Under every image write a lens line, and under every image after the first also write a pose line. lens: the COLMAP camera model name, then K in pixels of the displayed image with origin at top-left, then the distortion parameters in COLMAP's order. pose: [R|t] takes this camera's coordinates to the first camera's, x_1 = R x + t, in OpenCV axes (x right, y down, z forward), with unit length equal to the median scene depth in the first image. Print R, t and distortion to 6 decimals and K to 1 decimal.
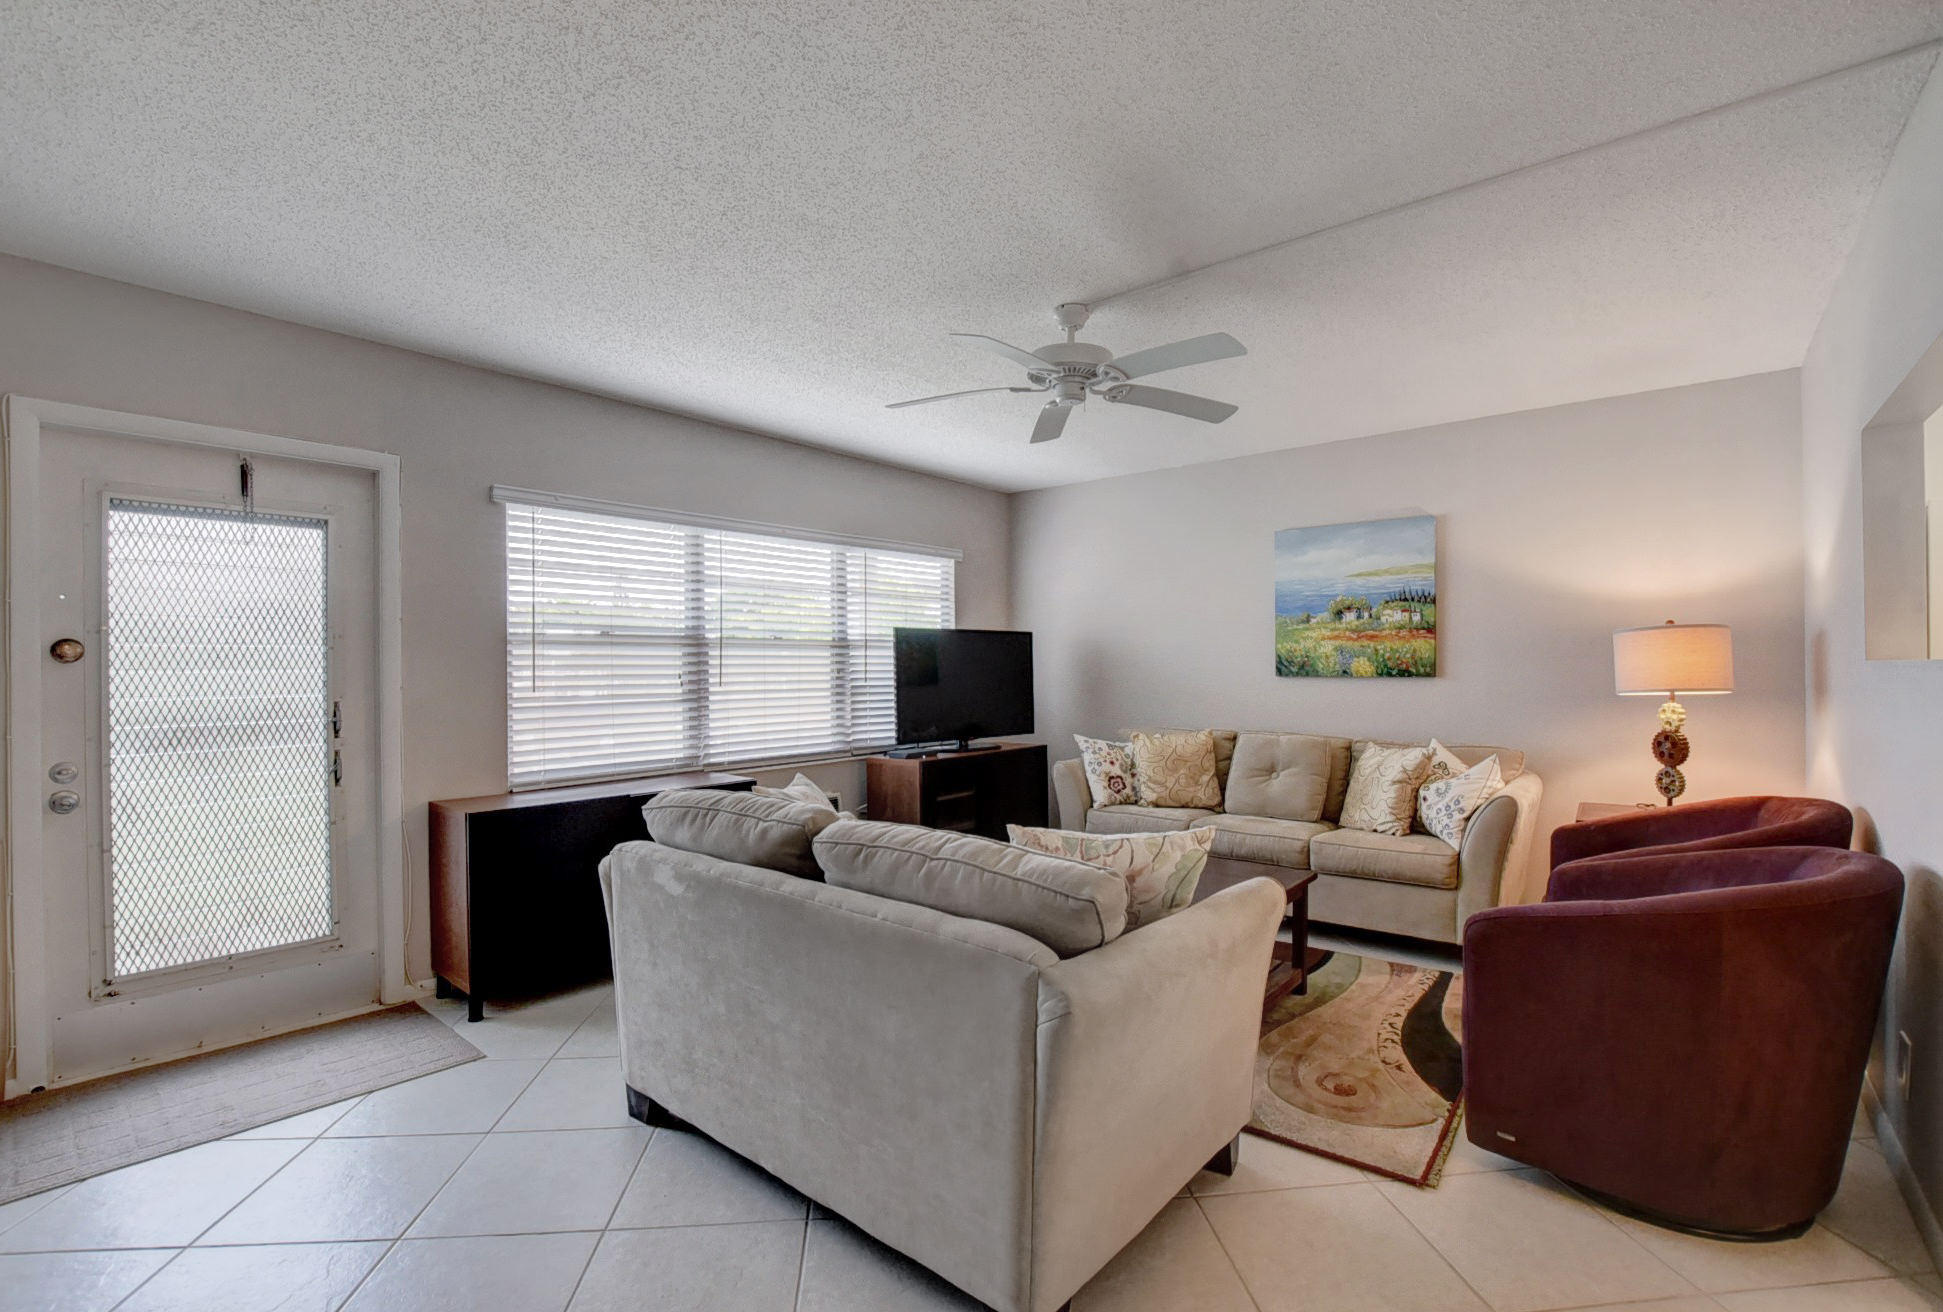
lens RADIAL K [[853.4, 0, 979.5], [0, 853.4, 664.6], [0, 0, 1]] dist [-0.029244, 0.003716]
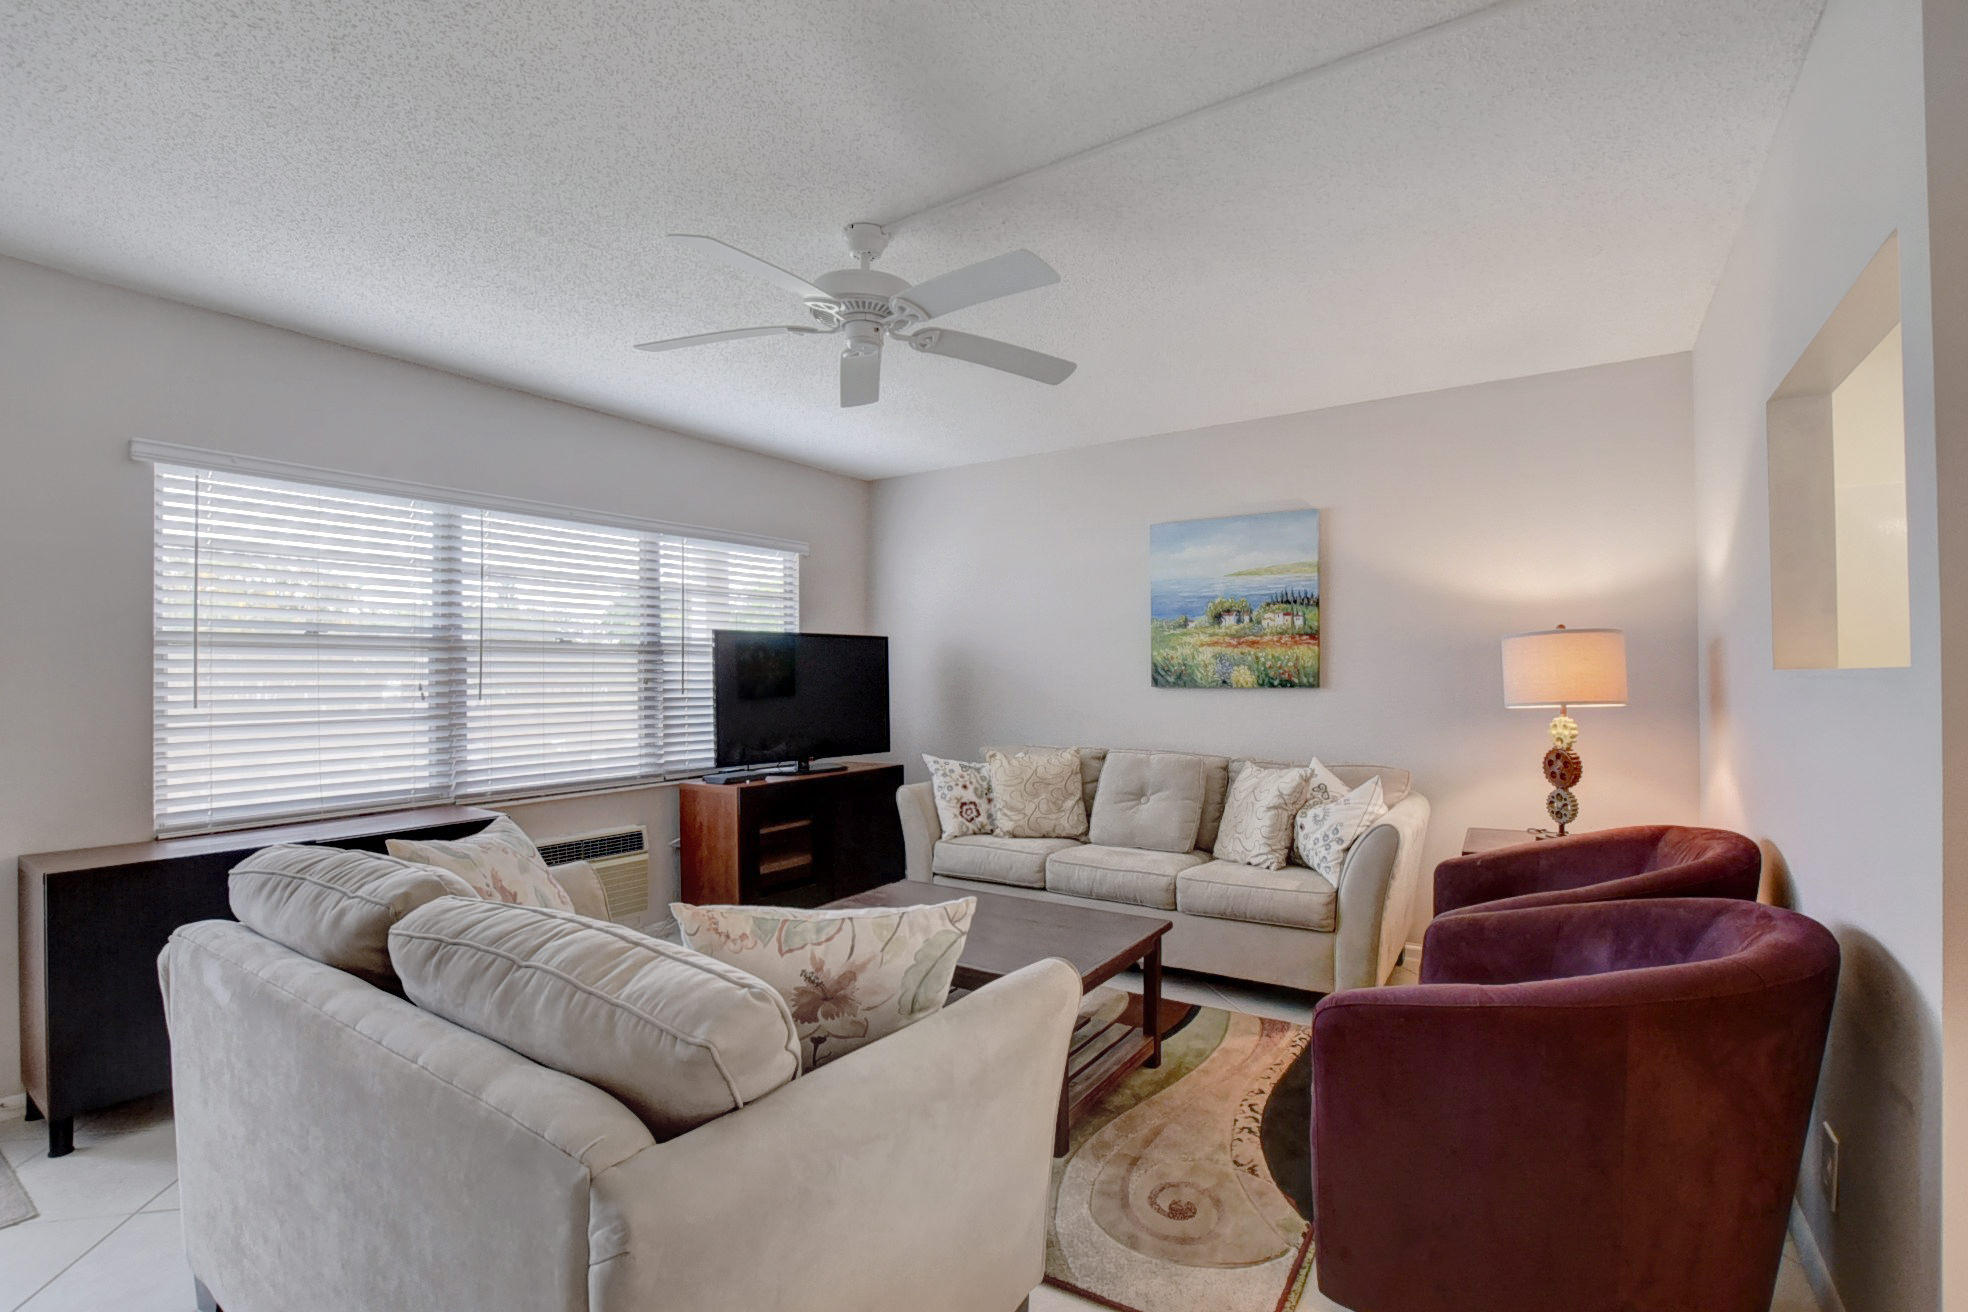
lens RADIAL K [[877.8, 0, 997.6], [0, 877.8, 663.8], [0, 0, 1]] dist [-0.029657, 0.003231]
pose [[0.993681, 0.002281, 0.112216, 0.122622], [-0.001021, 0.999936, -0.011283, -0.000023], [-0.112234, 0.011097, 0.993620, 0.147603]]
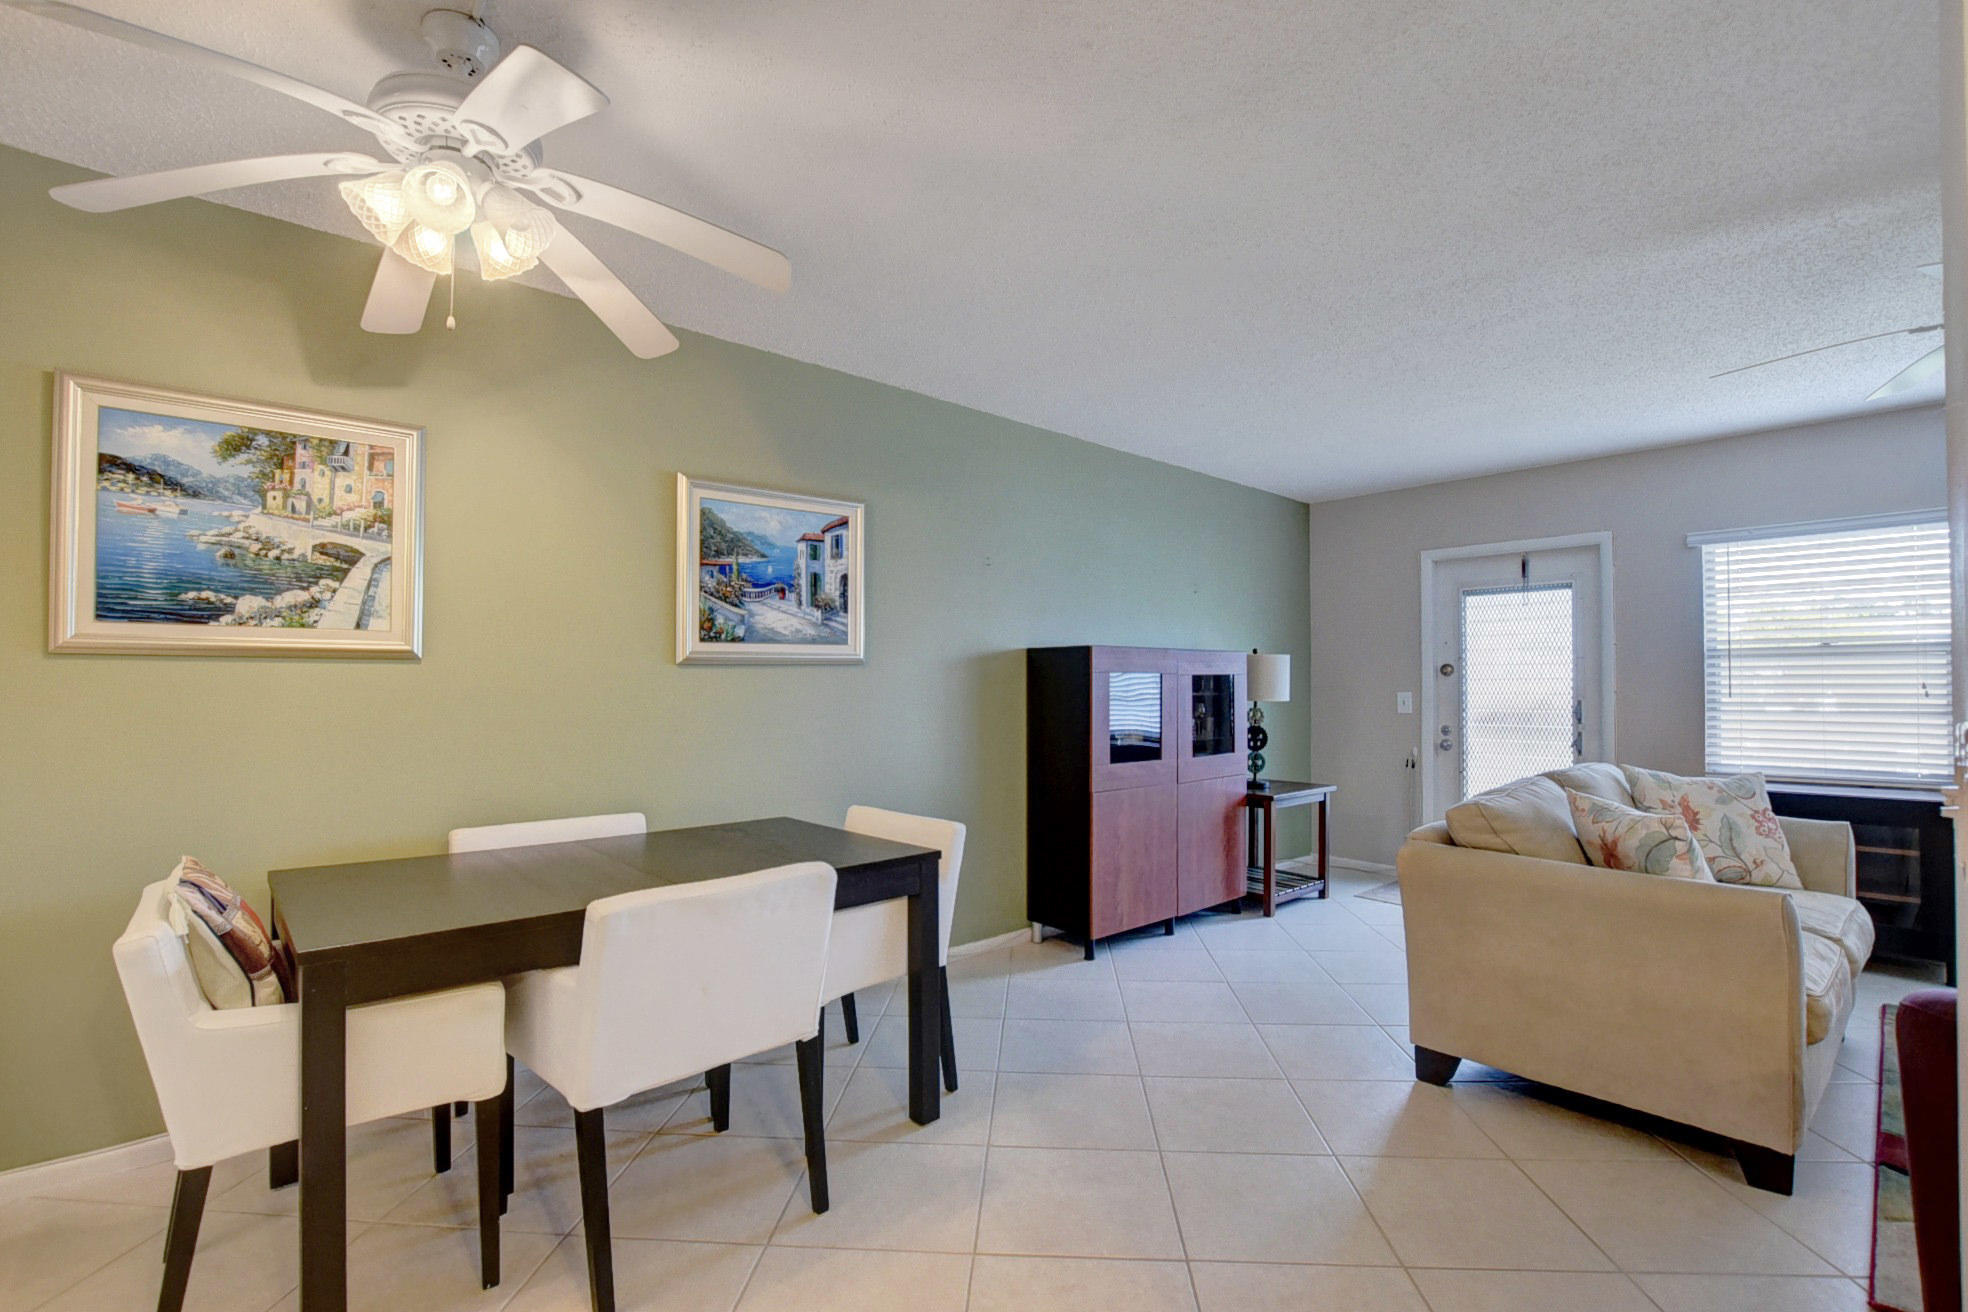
lens RADIAL K [[877.8, 0, 1011.7], [0, 877.8, 663.6], [0, 0, 1]] dist [-0.029657, 0.003231]
pose [[-0.142046, -0.025365, -0.989535, 0.867193], [-0.002145, 0.999677, -0.025317, 0.017993], [0.989858, -0.001474, -0.142054, 0.185317]]
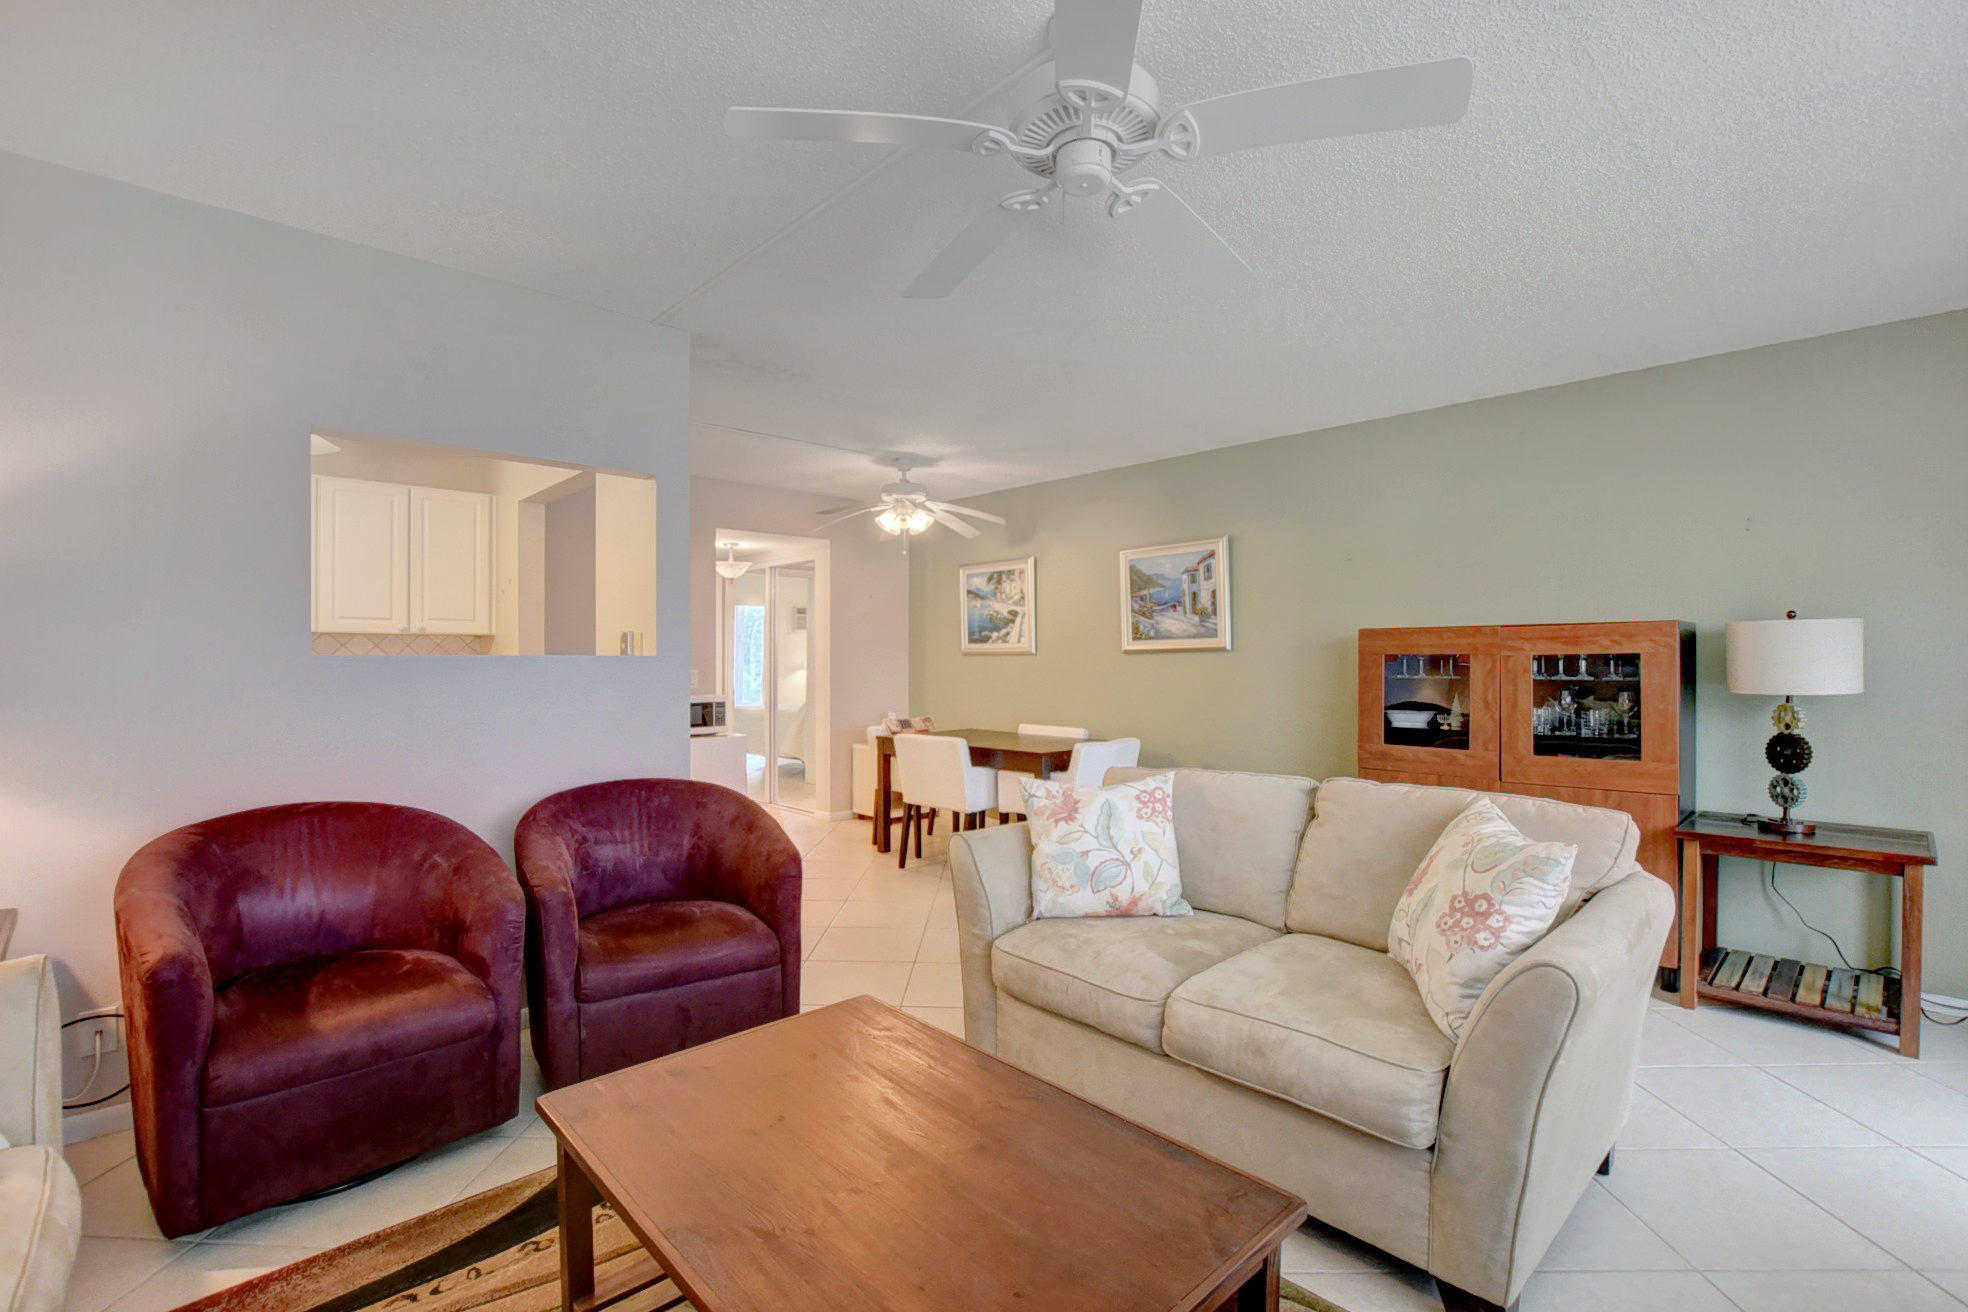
lens RADIAL K [[877.8, 0, 993.3], [0, 877.8, 655.4], [0, 0, 1]] dist [-0.029657, 0.003231]
pose [[-0.993590, 0.004782, 0.112939, 0.115869], [0.005310, 0.999976, 0.004378, -0.006882], [-0.112915, 0.004950, -0.993592, 1.338732]]
